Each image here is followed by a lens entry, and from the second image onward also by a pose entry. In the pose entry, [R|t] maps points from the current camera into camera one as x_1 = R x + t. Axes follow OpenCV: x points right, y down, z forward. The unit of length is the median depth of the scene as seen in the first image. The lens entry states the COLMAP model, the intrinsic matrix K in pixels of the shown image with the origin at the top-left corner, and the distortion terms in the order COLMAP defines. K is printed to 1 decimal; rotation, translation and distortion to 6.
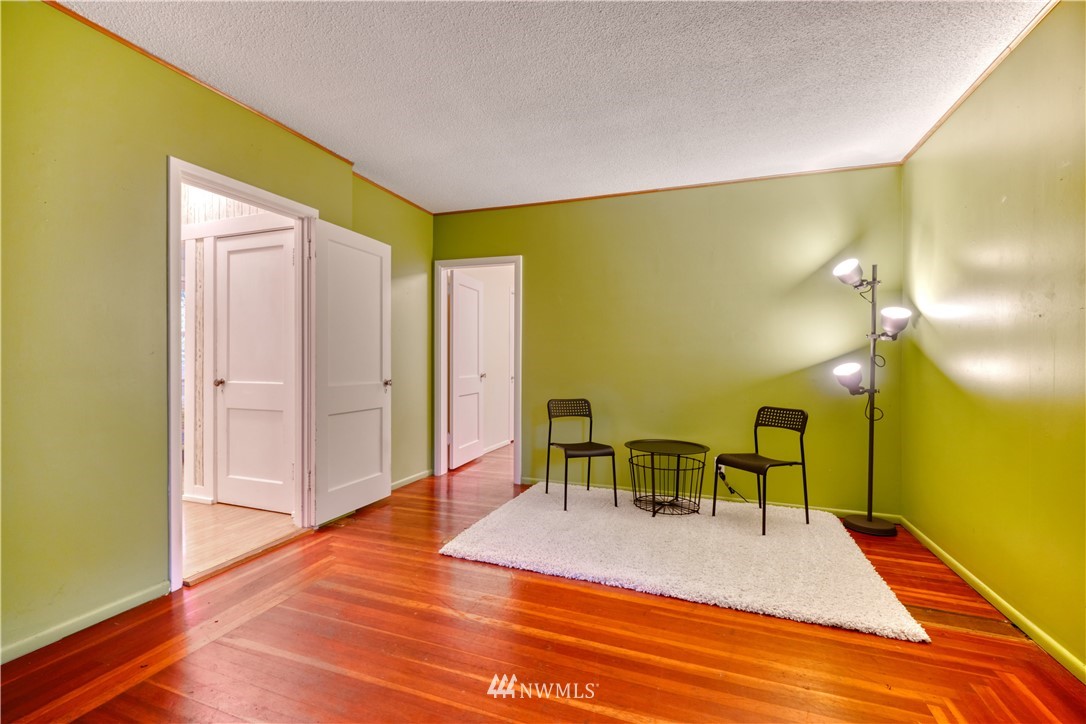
lens RADIAL K [[484.3, 0, 531.7], [0, 484.3, 361.3], [0, 0, 1]] dist [-0.002374, -0.000602]
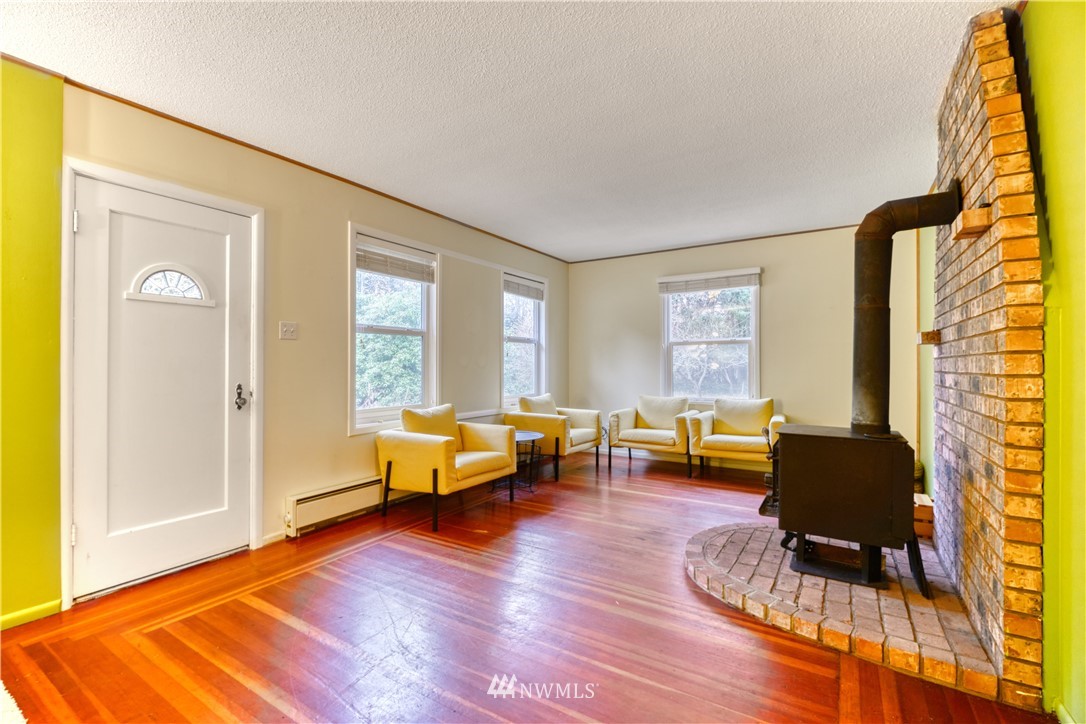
lens RADIAL K [[484.3, 0, 531.7], [0, 484.3, 361.3], [0, 0, 1]] dist [-0.002374, -0.000602]
pose [[-0.976439, -0.003784, 0.215762, -0.236659], [-0.003672, 0.999993, 0.000921, -0.015768], [-0.215764, 0.000107, -0.976445, 0.999434]]
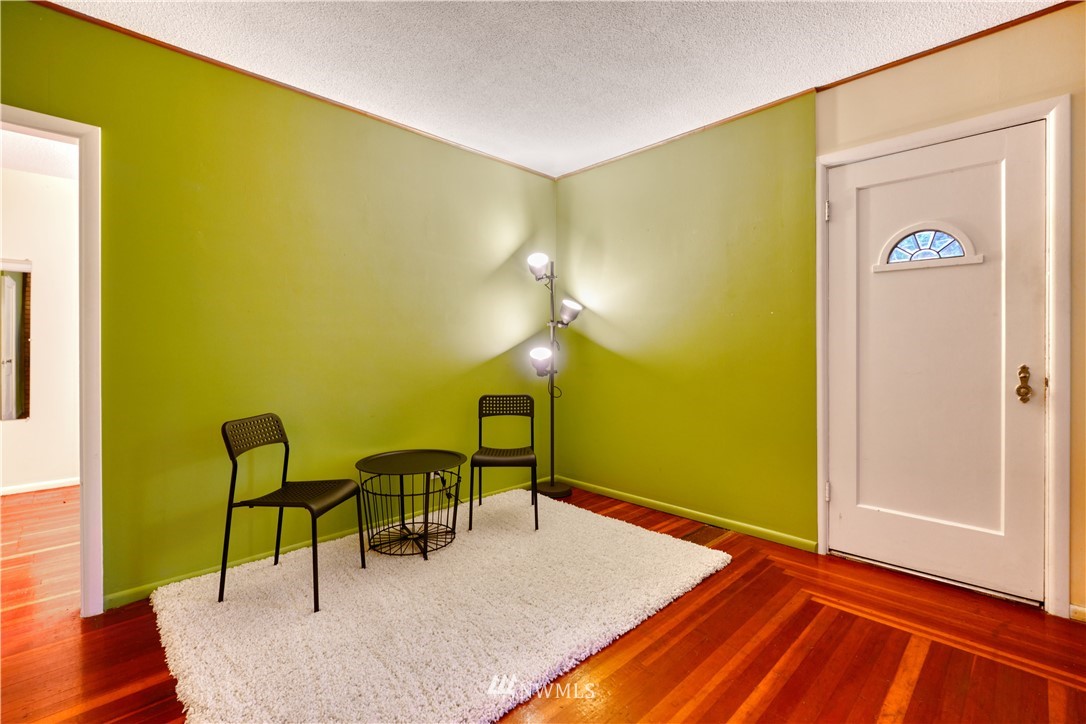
lens RADIAL K [[493.4, 0, 538.1], [0, 493.4, 345.8], [0, 0, 1]] dist [-0.003153, -0.000721]
pose [[0.423839, -0.008837, 0.905694, -0.362299], [0.009950, 0.999937, 0.005100, -0.006287], [-0.905683, 0.006850, 0.423900, 0.537227]]
